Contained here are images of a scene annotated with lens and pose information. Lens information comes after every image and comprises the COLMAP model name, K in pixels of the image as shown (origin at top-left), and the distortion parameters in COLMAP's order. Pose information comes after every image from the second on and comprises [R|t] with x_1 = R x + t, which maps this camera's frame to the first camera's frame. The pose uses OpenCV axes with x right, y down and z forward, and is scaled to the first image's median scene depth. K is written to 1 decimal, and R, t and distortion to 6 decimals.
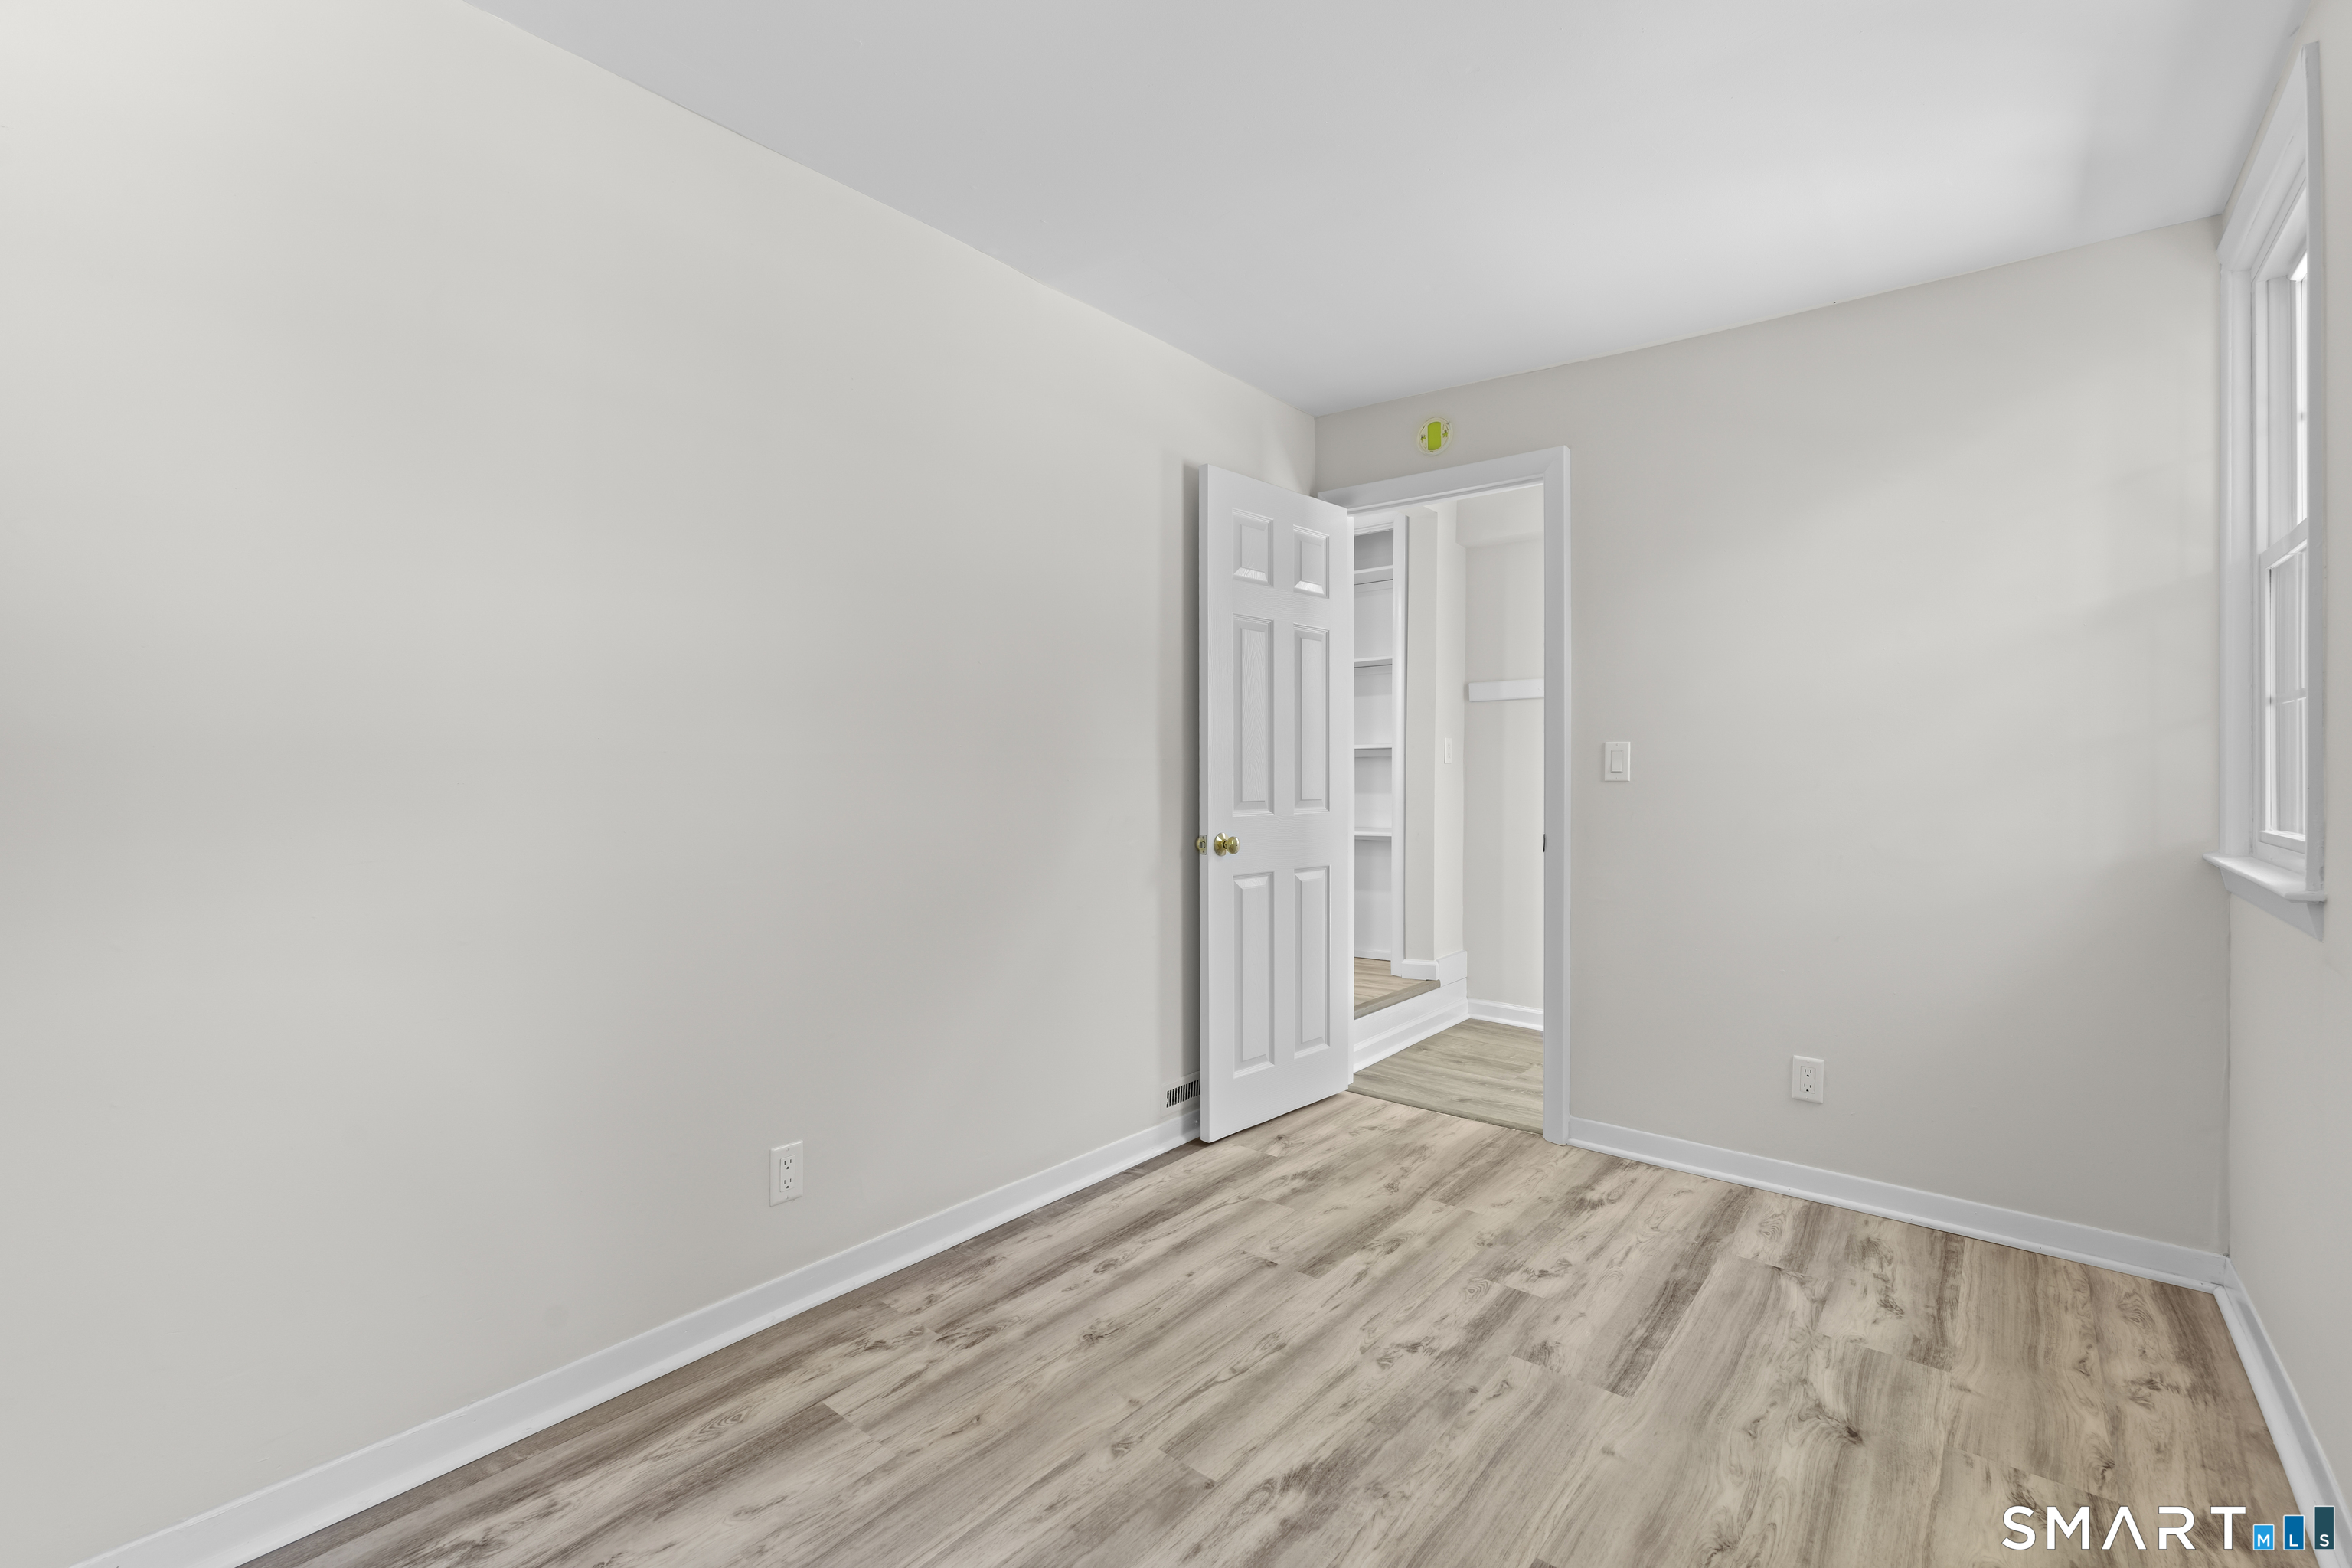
lens RADIAL K [[1023.4, 0, 1173.0], [0, 1023.4, 780.8], [0, 0, 1]] dist [-0.002629, -0.000208]
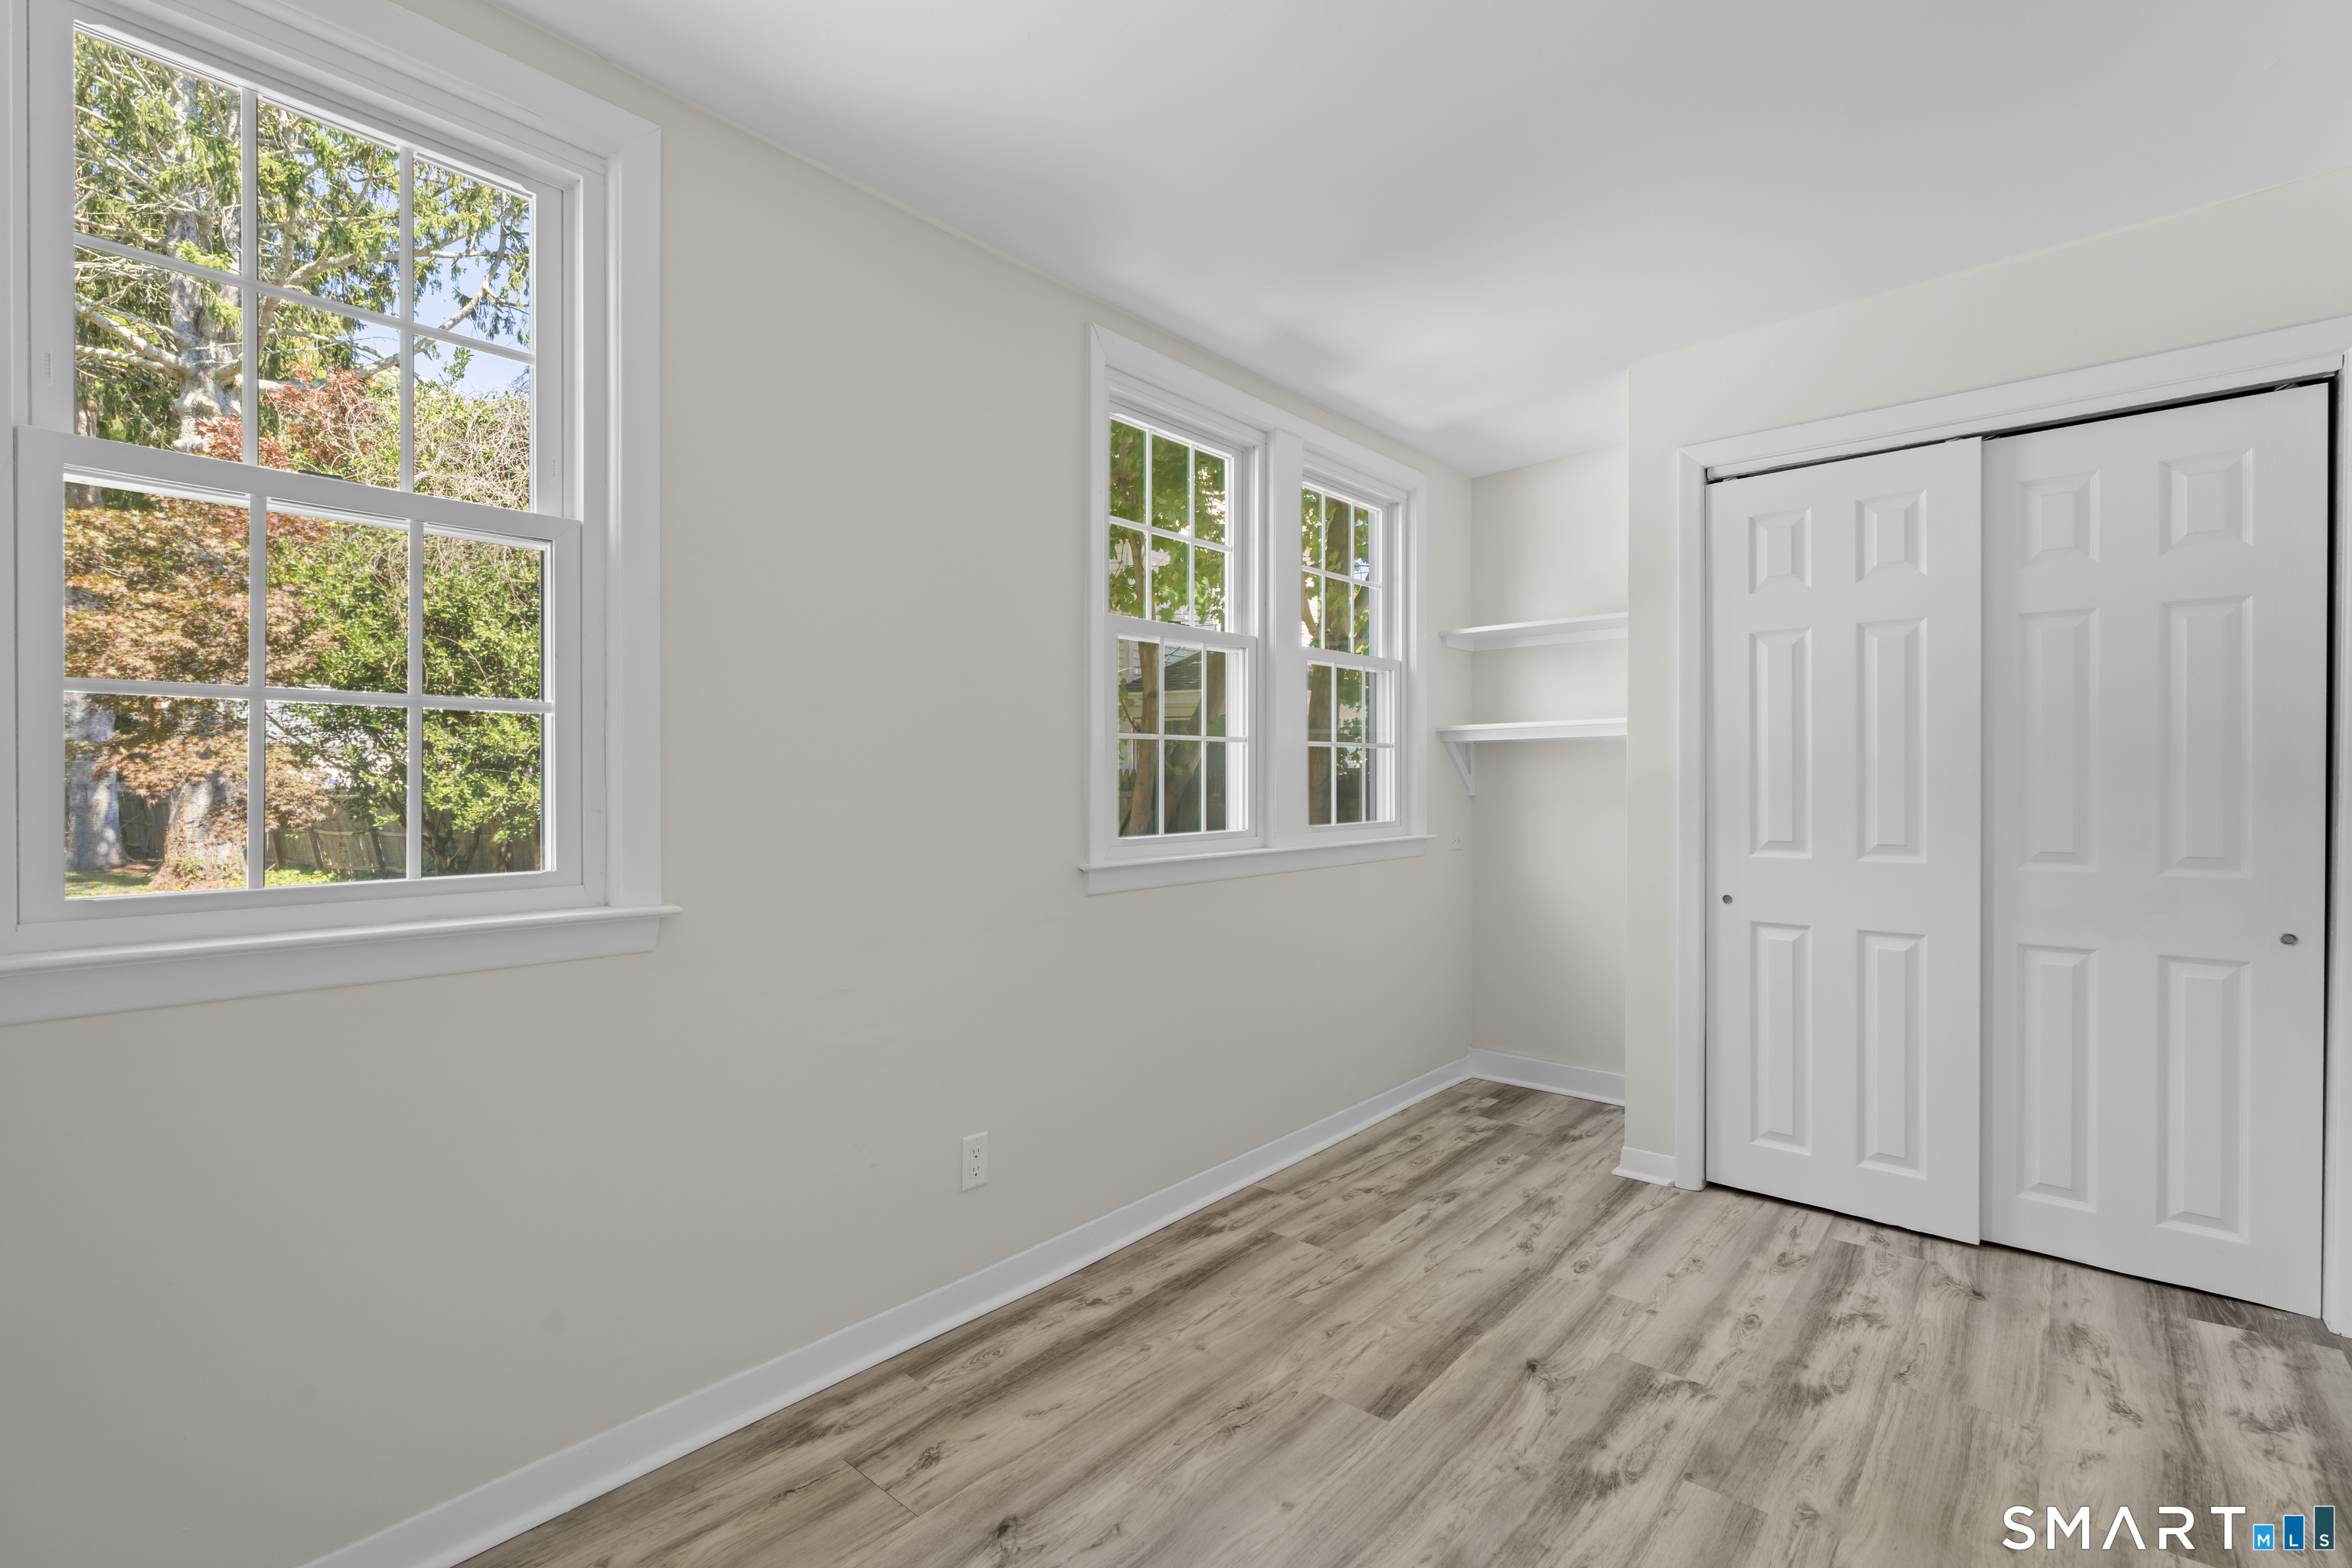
lens RADIAL K [[1041.1, 0, 1170.7], [0, 1041.1, 769.9], [0, 0, 1]] dist [-0.002162, 0.000041]
pose [[-0.999273, 0.003441, 0.037981, 0.367381], [0.003207, 0.999976, -0.006221, -0.019801], [-0.038001, -0.006095, -0.999259, 1.468090]]
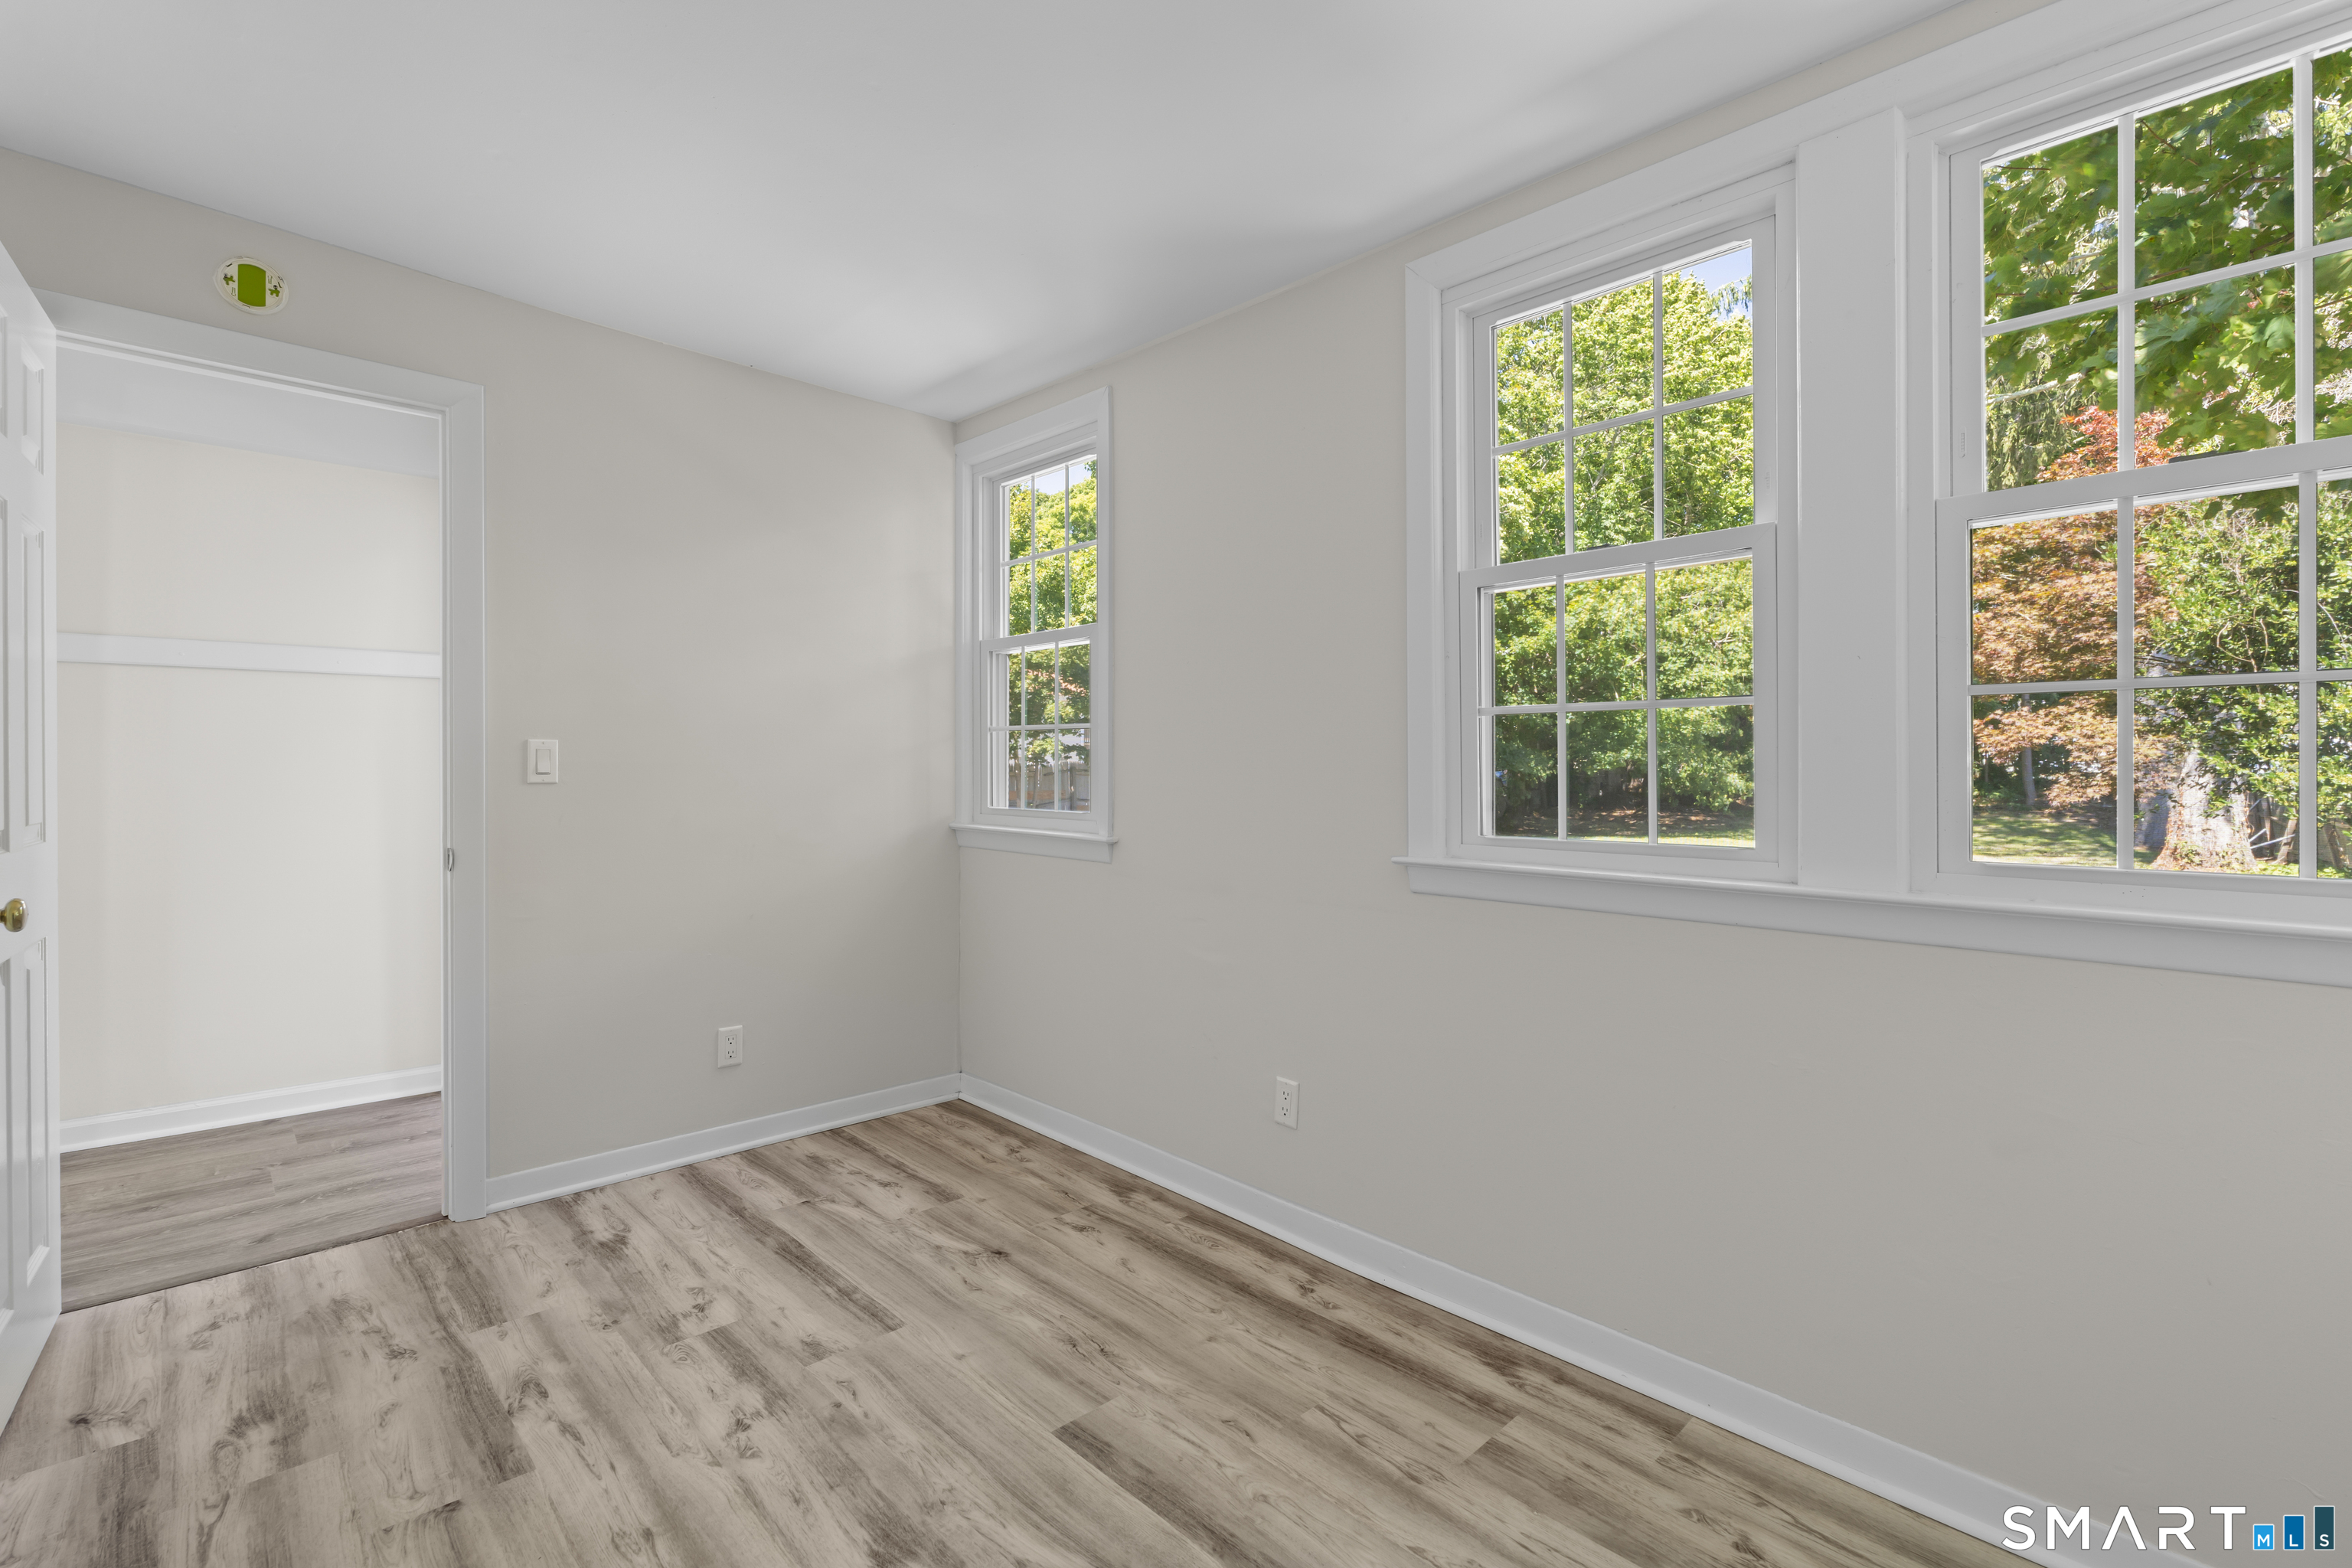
lens RADIAL K [[1041.1, 0, 1170.7], [0, 1041.1, 769.9], [0, 0, 1]] dist [-0.002162, 0.000041]
pose [[0.125922, -0.004209, 0.992031, -0.536639], [0.006287, 0.999974, 0.003445, -0.014244], [-0.992020, 0.005803, 0.125945, 0.449764]]
